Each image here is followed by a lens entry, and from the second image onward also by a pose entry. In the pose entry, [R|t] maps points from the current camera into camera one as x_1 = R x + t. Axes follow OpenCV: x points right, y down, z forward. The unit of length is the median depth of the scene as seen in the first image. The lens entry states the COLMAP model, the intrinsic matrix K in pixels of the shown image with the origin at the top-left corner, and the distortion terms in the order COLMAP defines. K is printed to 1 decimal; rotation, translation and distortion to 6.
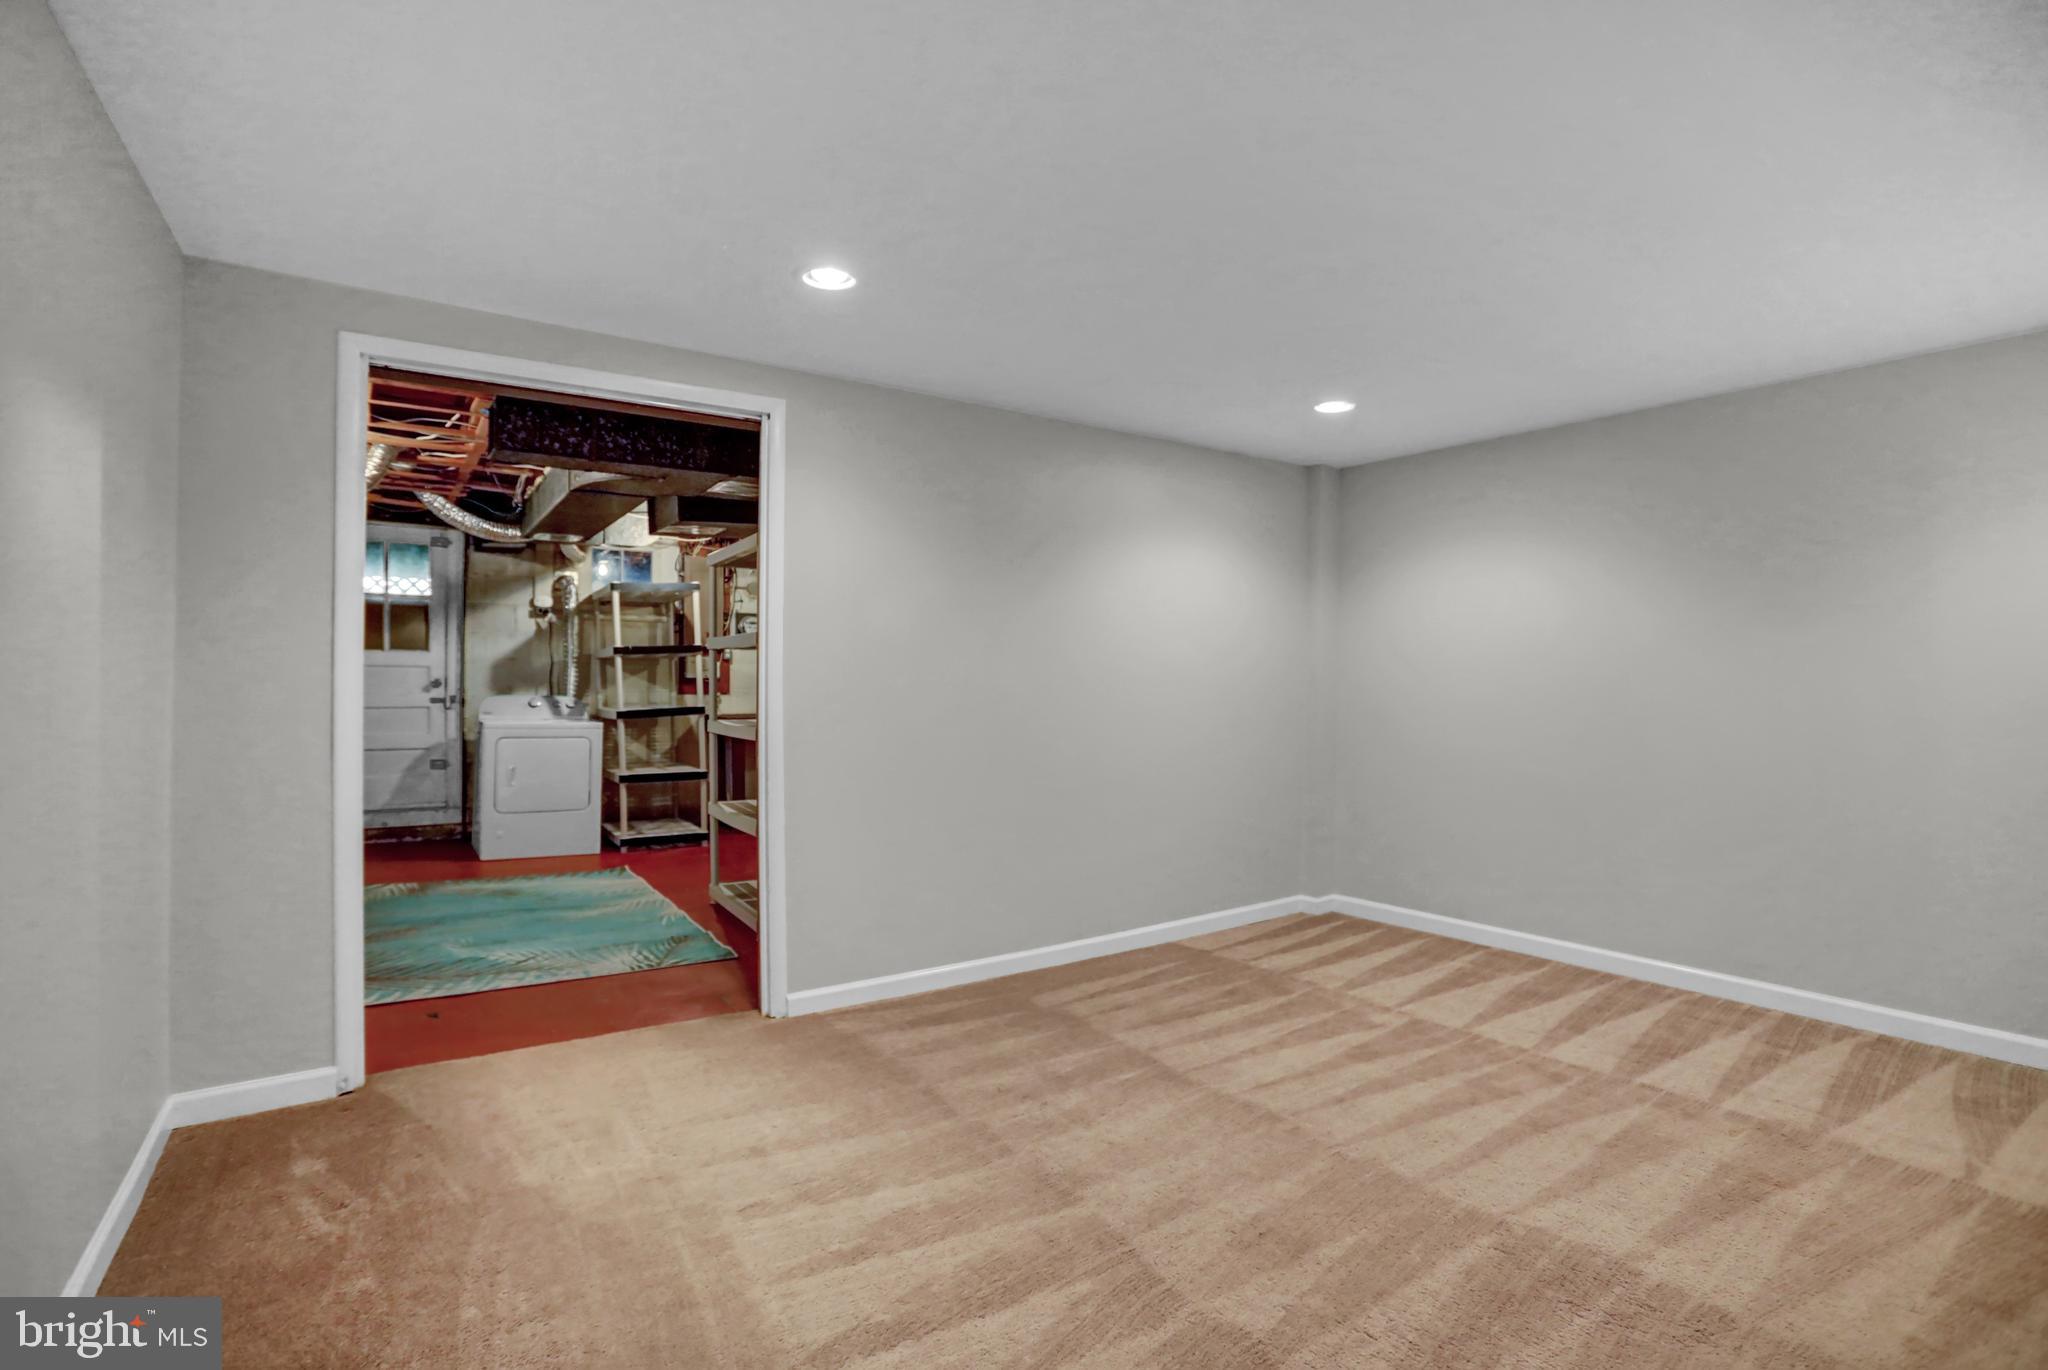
lens RADIAL K [[988.3, 0, 1024.0], [0, 988.3, 685.0], [0, 0, 1]] dist [-0.000514, -0.000064]
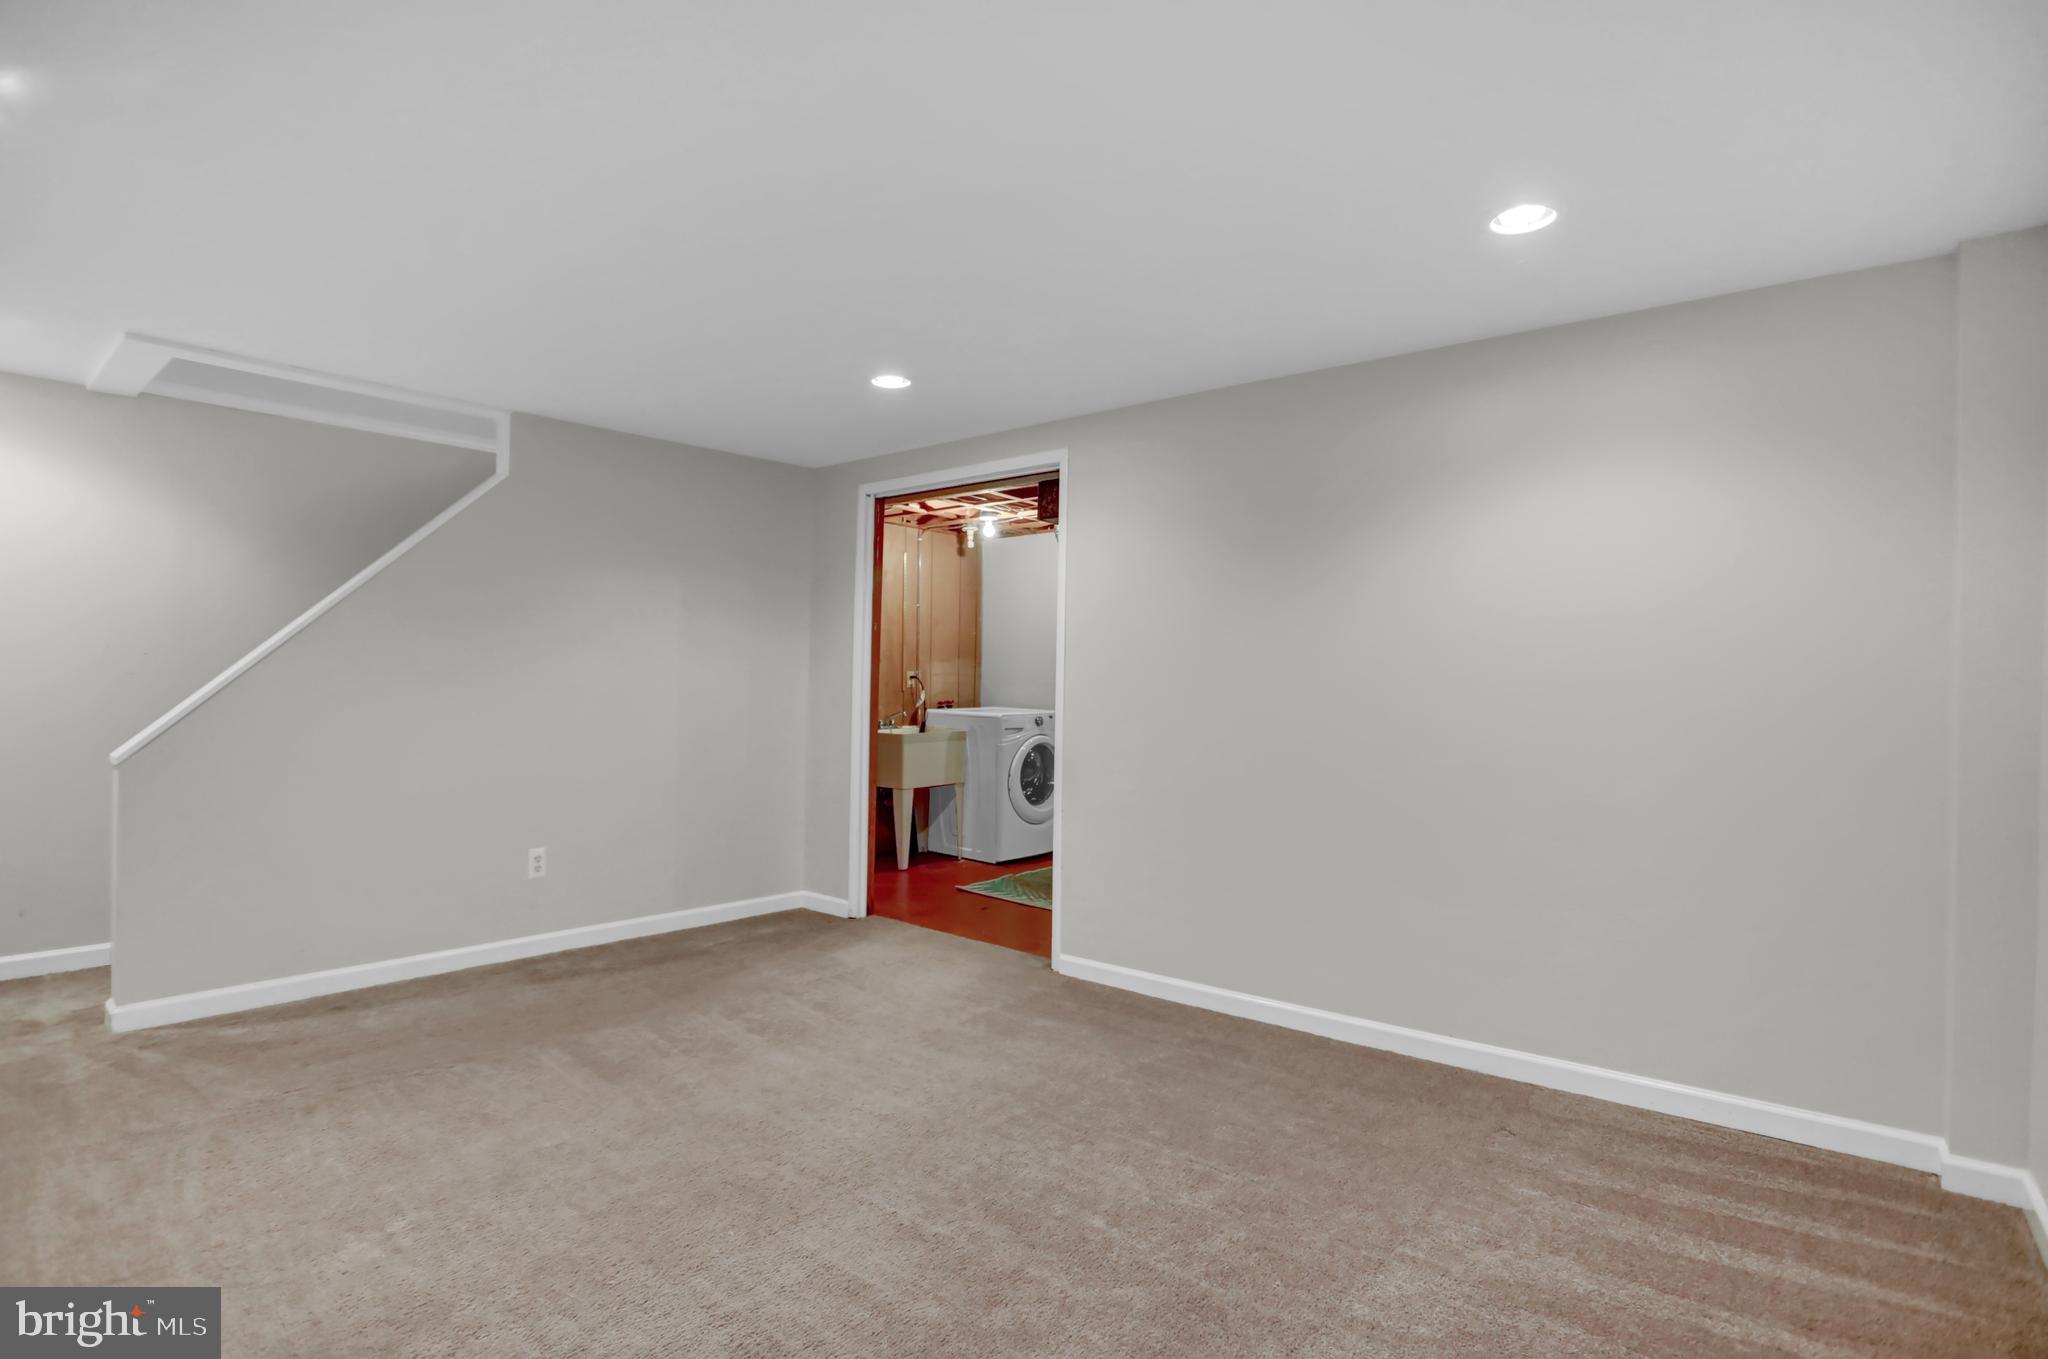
lens RADIAL K [[1032.3, 0, 1024.0], [0, 1032.3, 679.5], [0, 0, 1]] dist [0.001130, 0.000166]
pose [[0.286323, -0.000593, -0.958133, 0.926818], [-0.014181, 0.999888, -0.004856, -0.005514], [0.958028, 0.014977, 0.286283, 0.610870]]
